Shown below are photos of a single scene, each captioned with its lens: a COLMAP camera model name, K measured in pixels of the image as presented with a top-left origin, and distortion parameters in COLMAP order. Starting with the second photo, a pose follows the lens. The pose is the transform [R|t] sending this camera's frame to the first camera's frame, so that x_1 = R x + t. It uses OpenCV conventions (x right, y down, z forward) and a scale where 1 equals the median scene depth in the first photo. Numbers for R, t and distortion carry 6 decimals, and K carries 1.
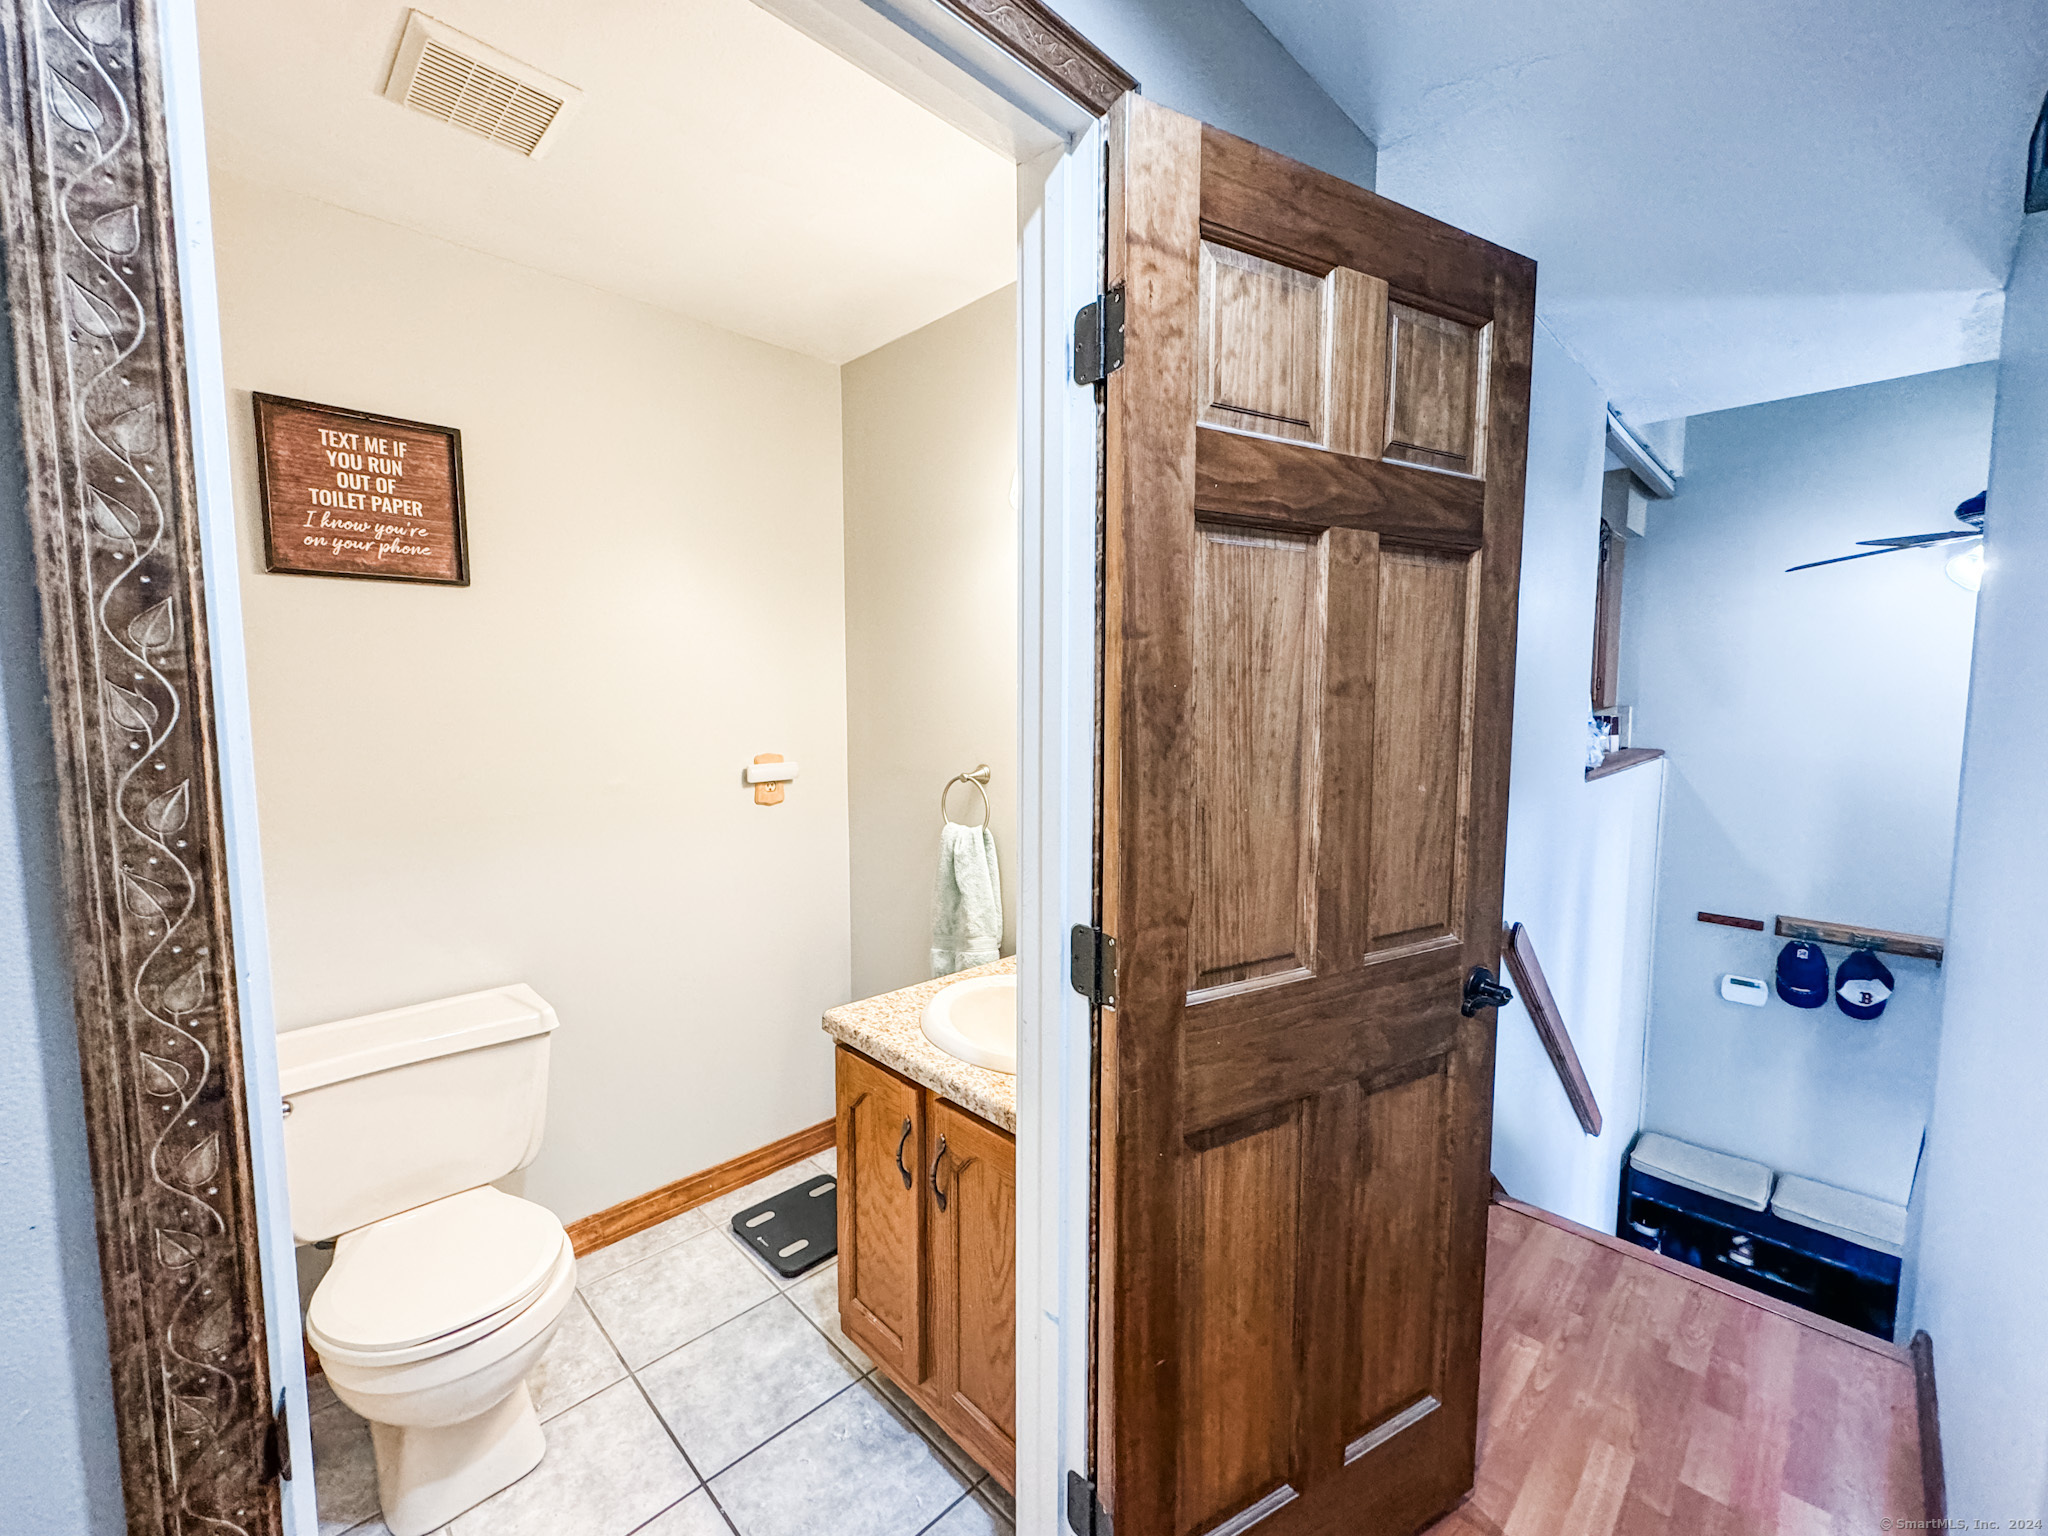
lens RADIAL K [[832.2, 0, 1020.9], [0, 832.2, 767.3], [0, 0, 1]] dist [-0.003138, 0.000965]
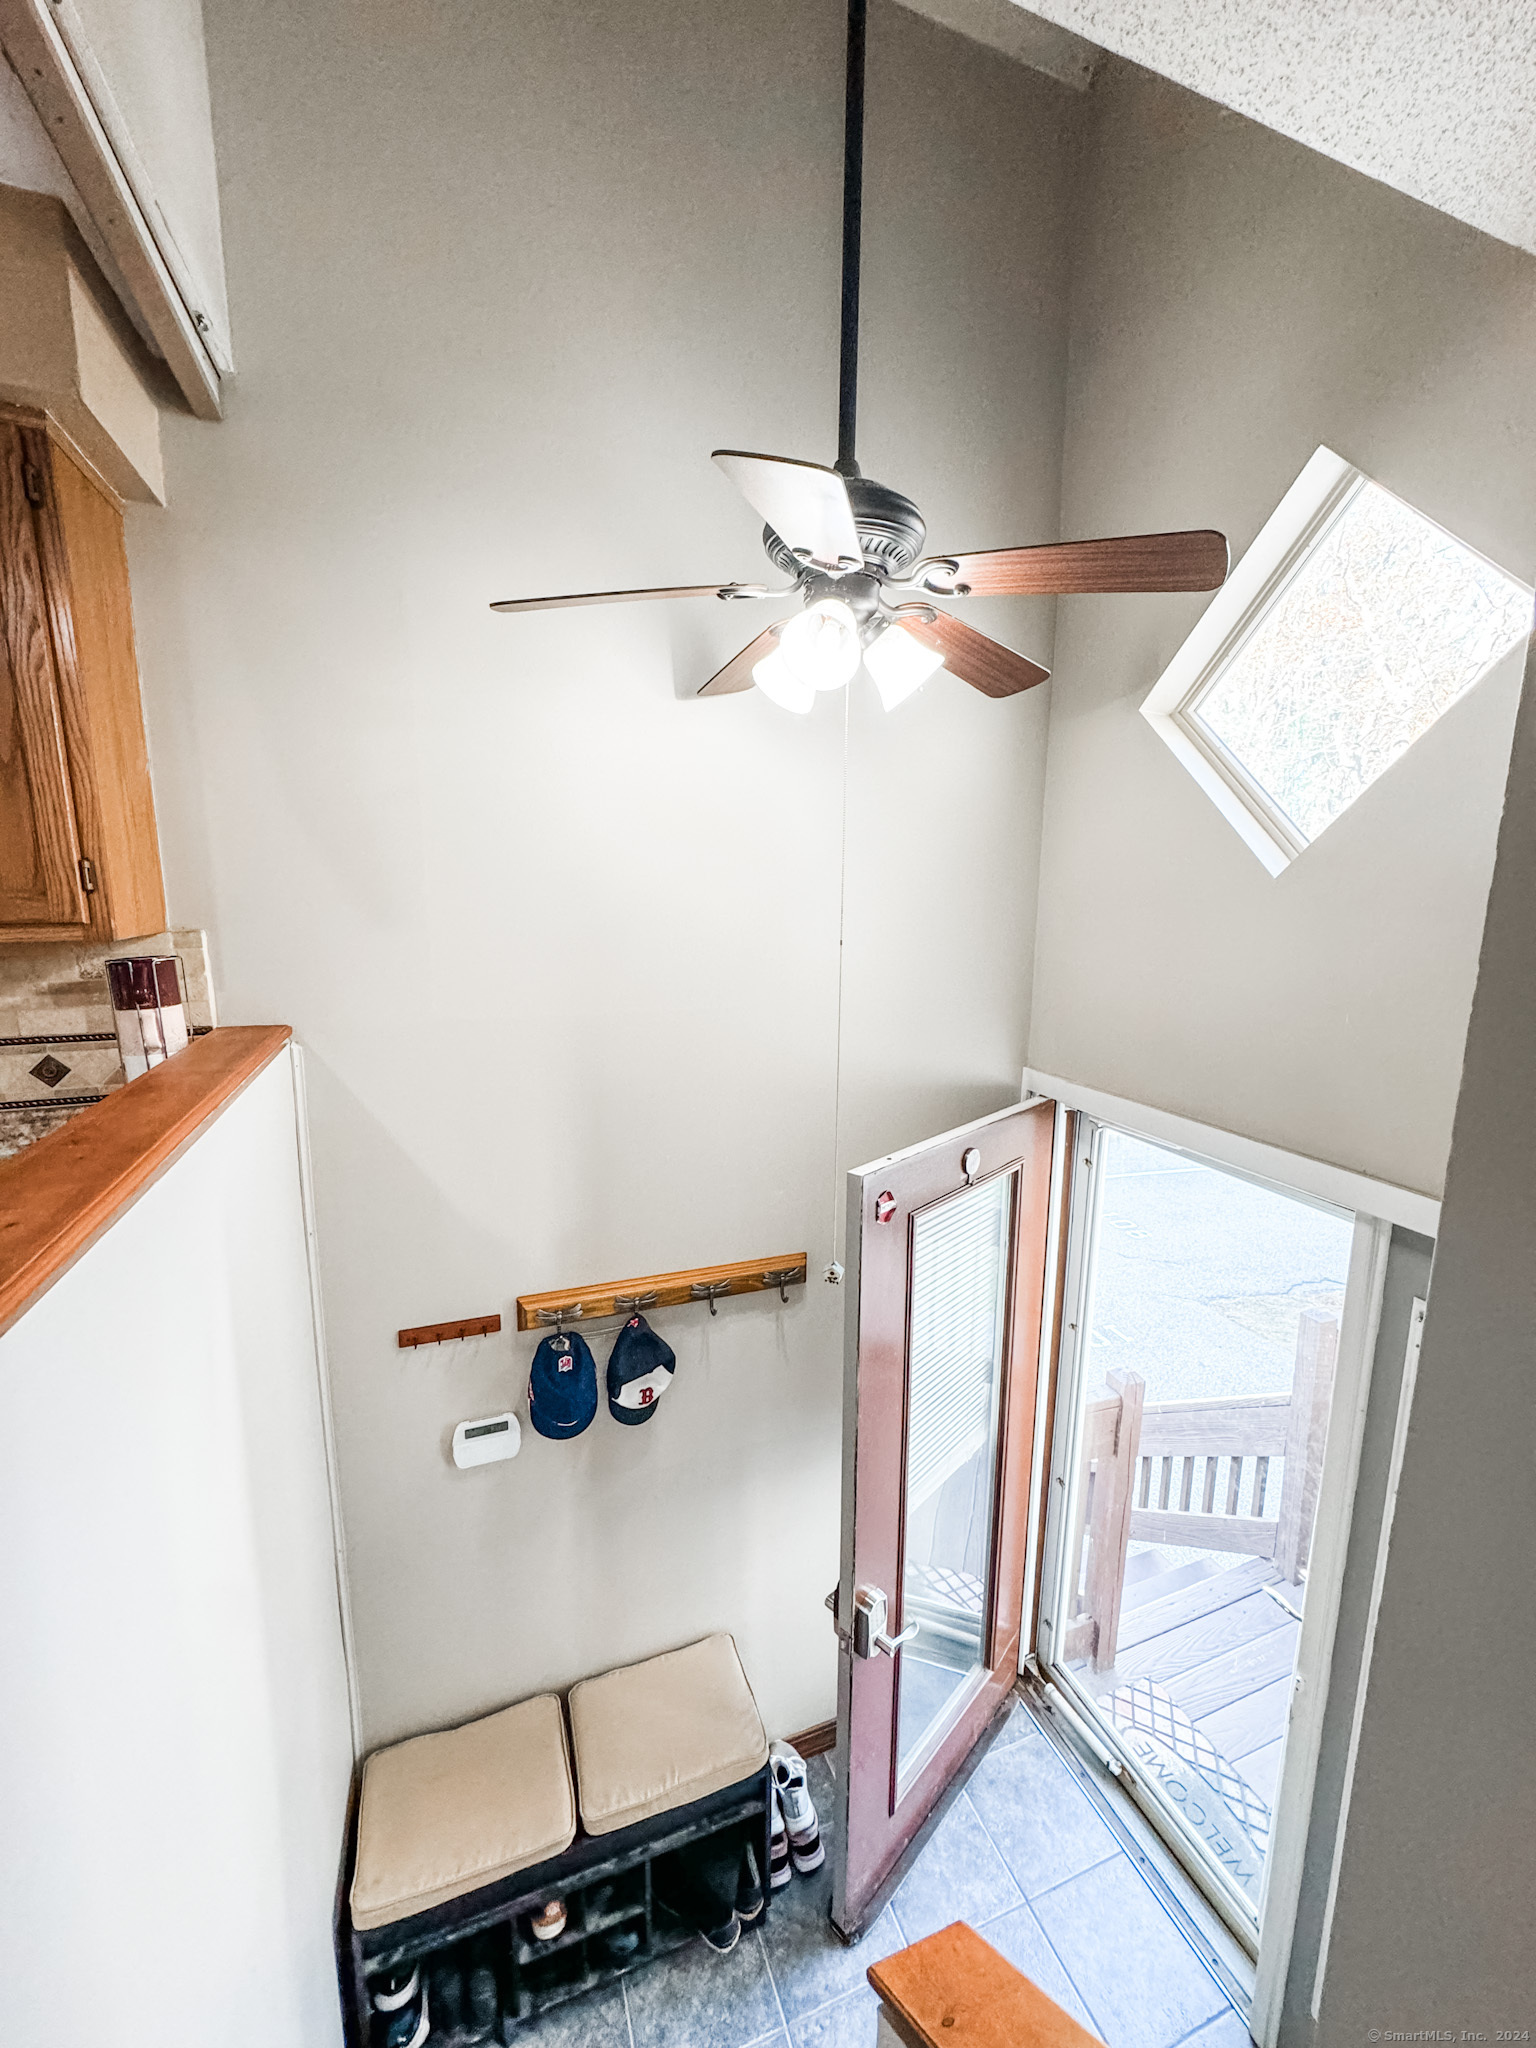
lens RADIAL K [[811.5, 0, 765.7], [0, 811.5, 1001.1], [0, 0, 1]] dist [-0.003257, 0.000519]
pose [[0.373685, -0.144440, 0.916240, 0.511810], [0.070161, 0.989373, 0.127354, -0.078417], [-0.924898, 0.016694, 0.379848, 0.646865]]
